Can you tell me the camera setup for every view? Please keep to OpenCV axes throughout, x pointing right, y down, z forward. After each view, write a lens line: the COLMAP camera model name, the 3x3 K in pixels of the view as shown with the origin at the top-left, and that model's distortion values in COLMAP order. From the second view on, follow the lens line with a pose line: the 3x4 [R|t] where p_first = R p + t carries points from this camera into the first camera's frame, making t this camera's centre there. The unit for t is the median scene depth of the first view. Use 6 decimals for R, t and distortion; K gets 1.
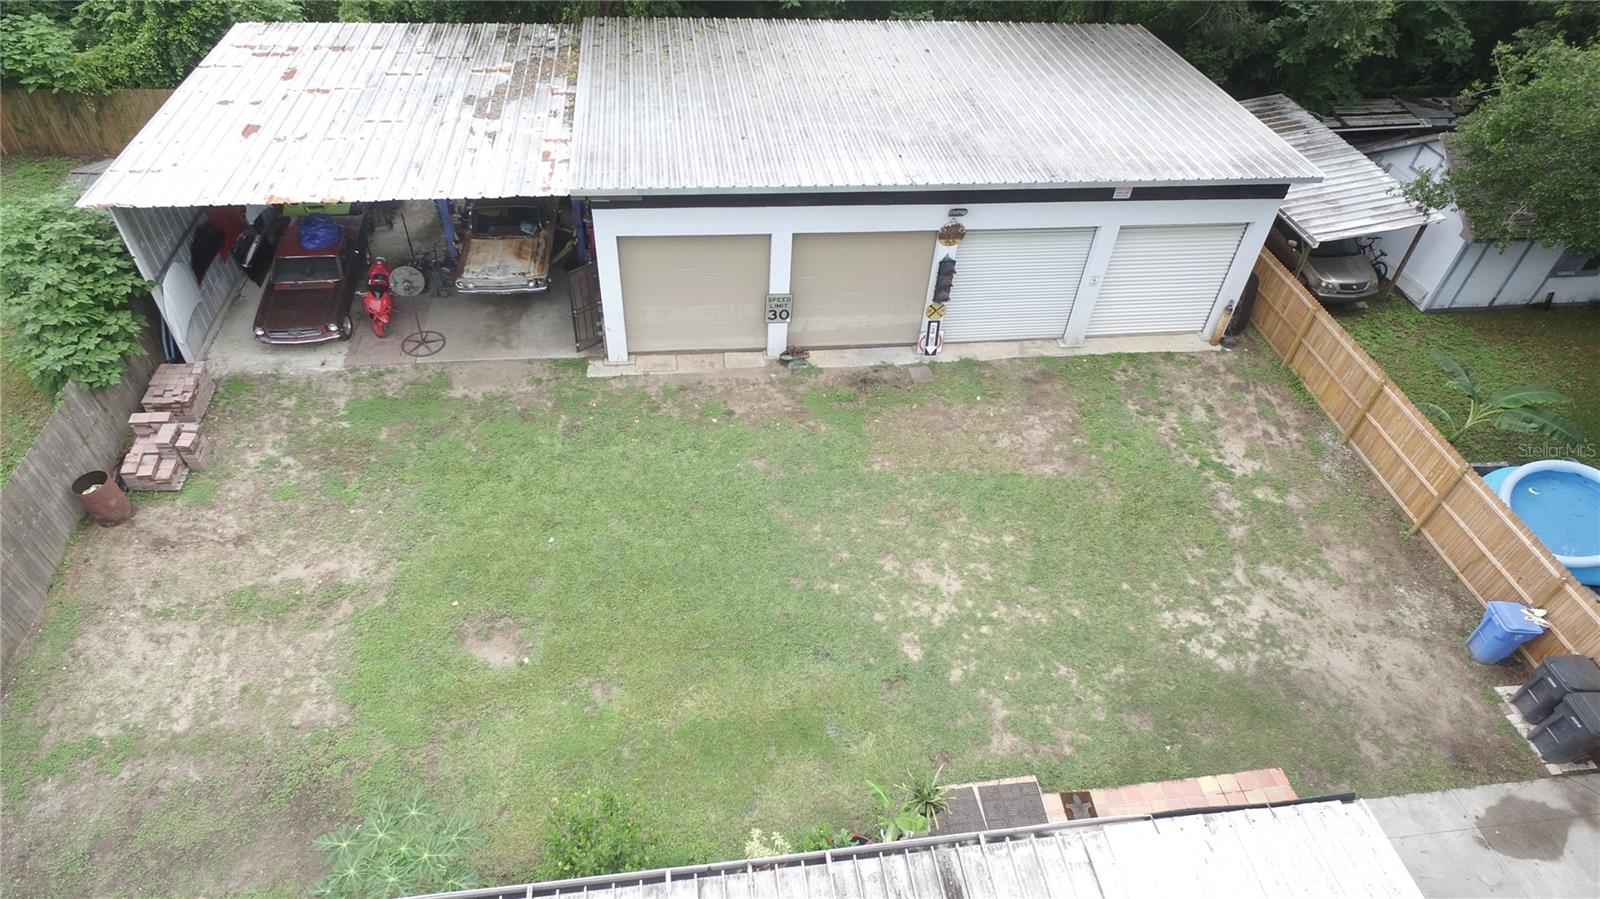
lens RADIAL K [[924.4, 0, 788.8], [0, 924.4, 451.5], [0, 0, 1]] dist [-0.011114, 0.013268]
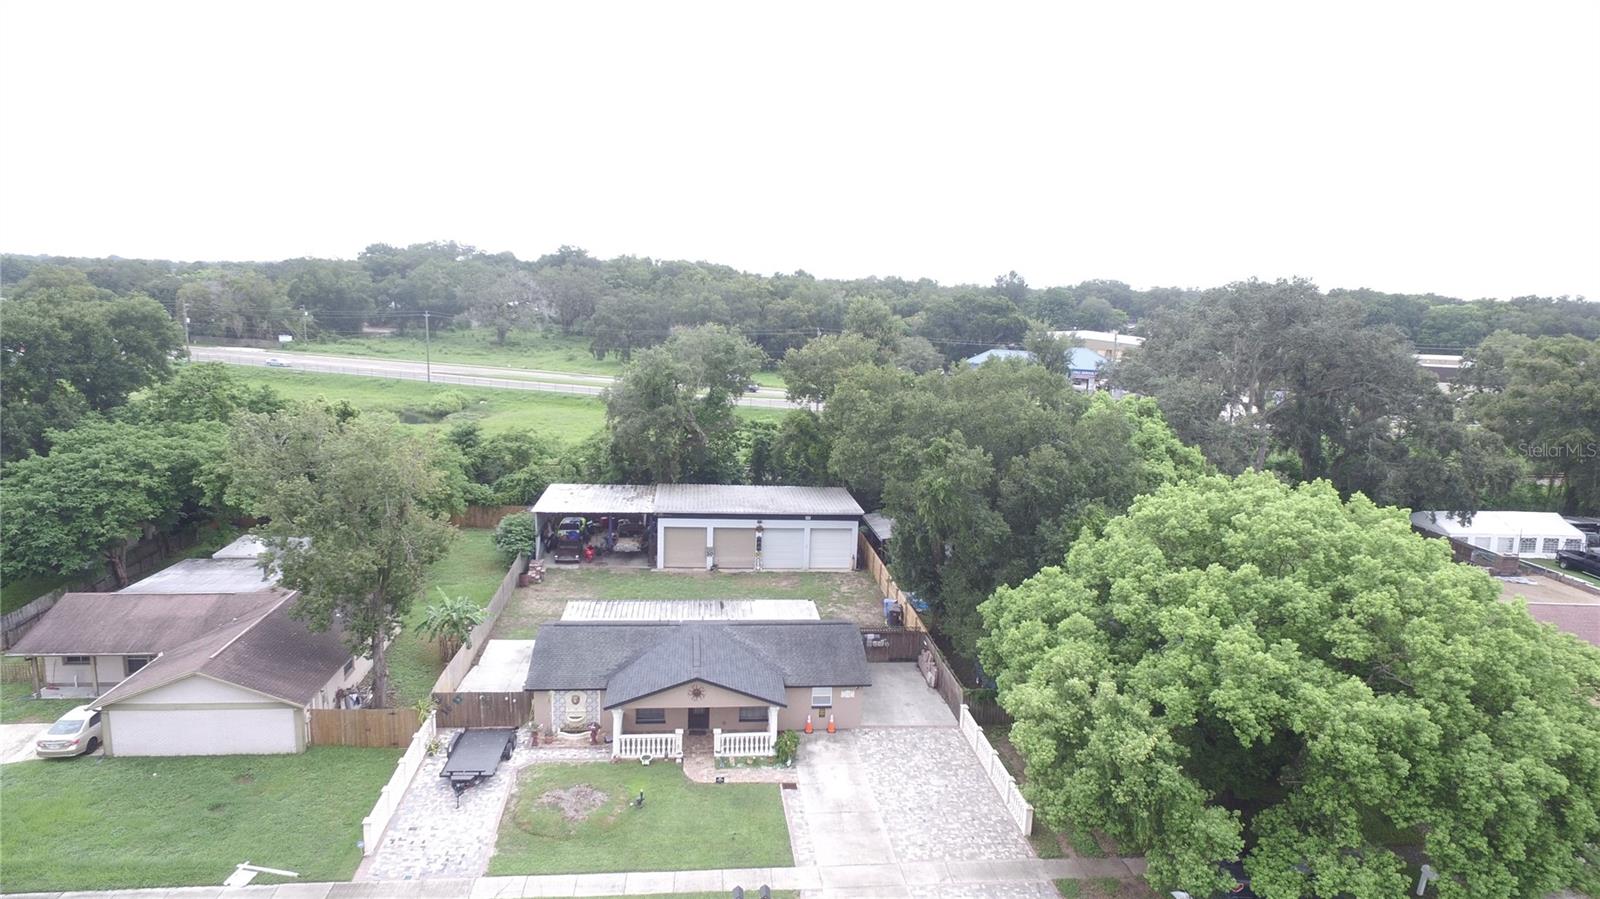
lens RADIAL K [[926.5, 0, 791.4], [0, 926.5, 448.6], [0, 0, 1]] dist [-0.011857, 0.013213]
pose [[0.999560, -0.004975, -0.029237, 0.420943], [-0.011954, 0.834619, -0.550698, 1.506548], [0.027142, 0.550806, 0.834192, -2.183635]]
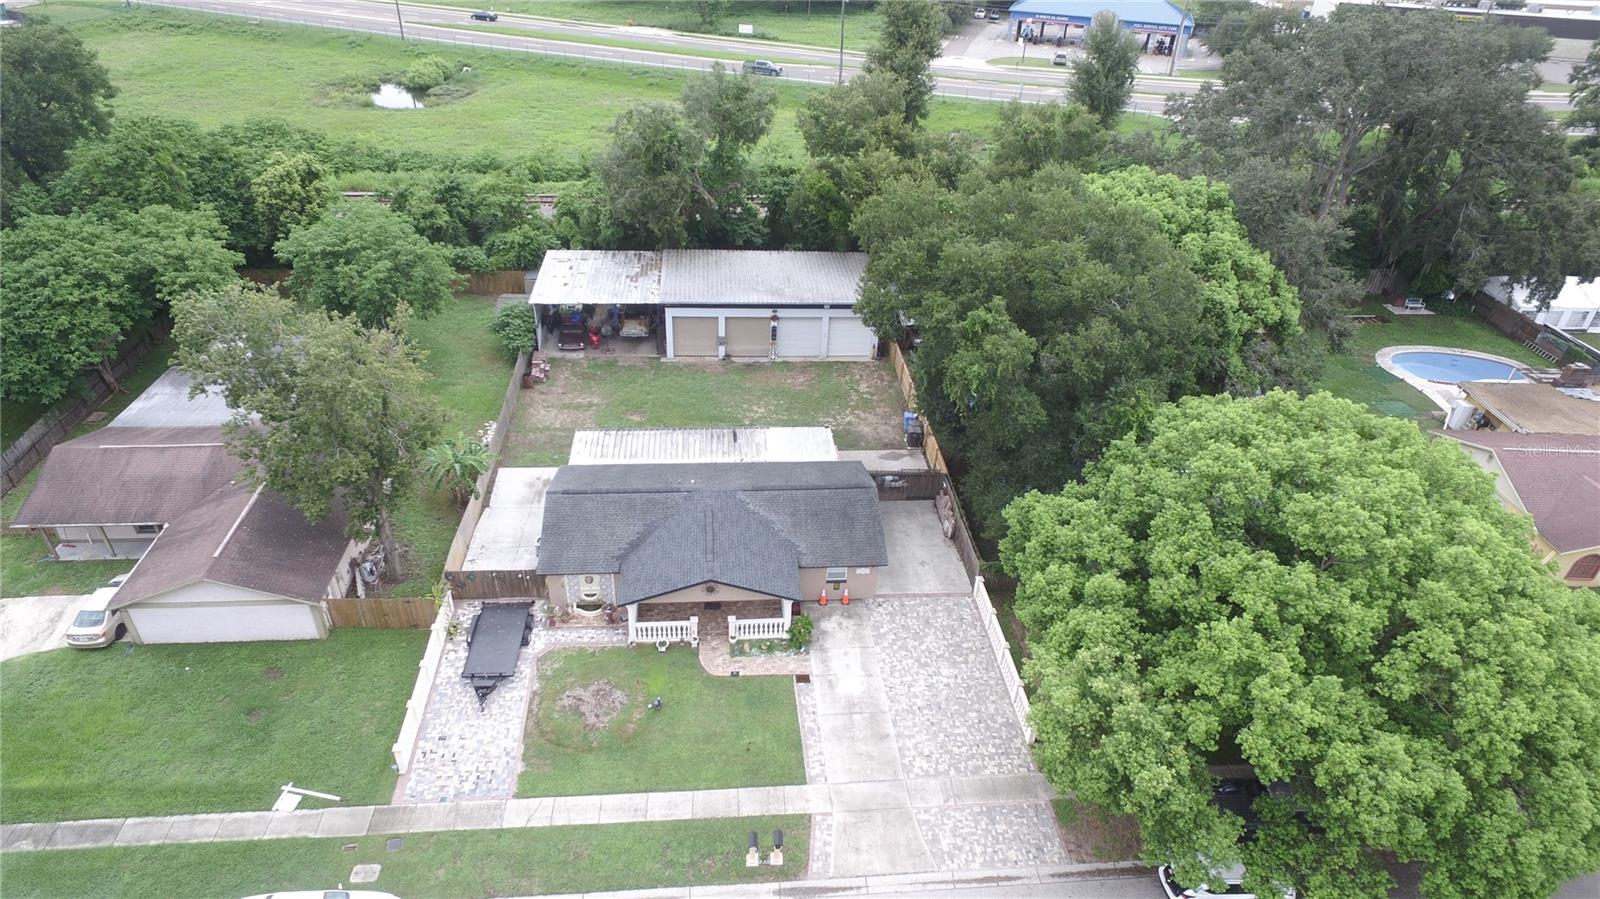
lens RADIAL K [[926.5, 0, 791.4], [0, 926.5, 448.6], [0, 0, 1]] dist [-0.011857, 0.013213]
pose [[0.998822, 0.021106, -0.043692, 0.407603], [-0.028400, 0.984384, -0.173728, 0.819042], [0.039343, 0.174764, 0.983824, -2.227036]]
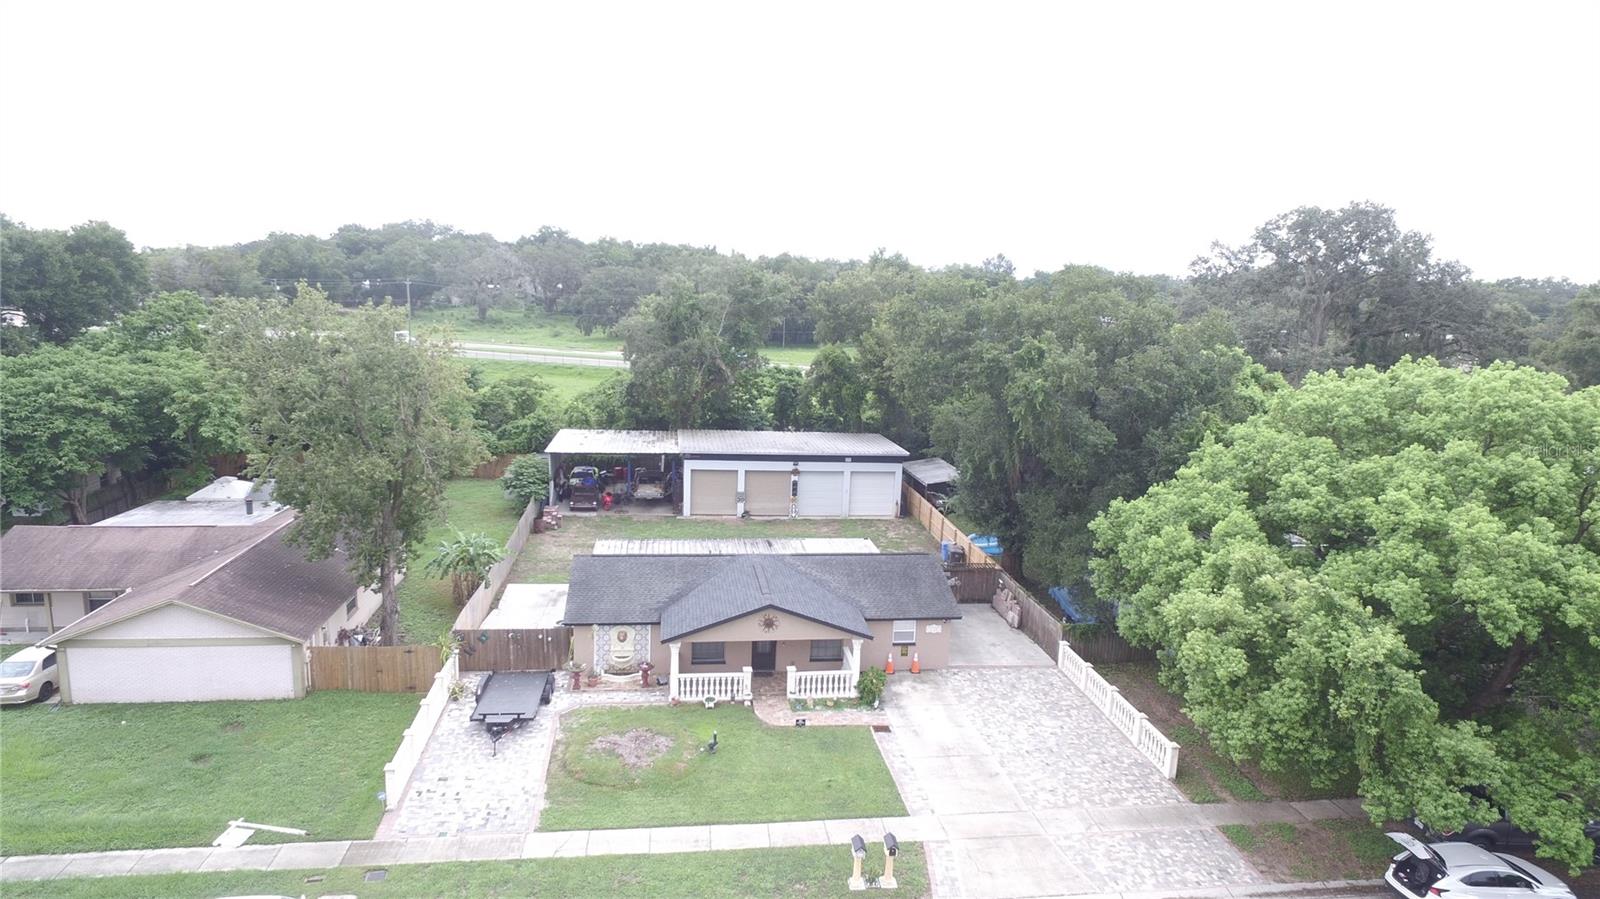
lens RADIAL K [[926.5, 0, 791.4], [0, 926.5, 448.6], [0, 0, 1]] dist [-0.011857, 0.013213]
pose [[0.999953, -0.009483, -0.002233, 0.179133], [0.006711, 0.836652, -0.547694, 1.515741], [0.007061, 0.547653, 0.836675, -1.796951]]
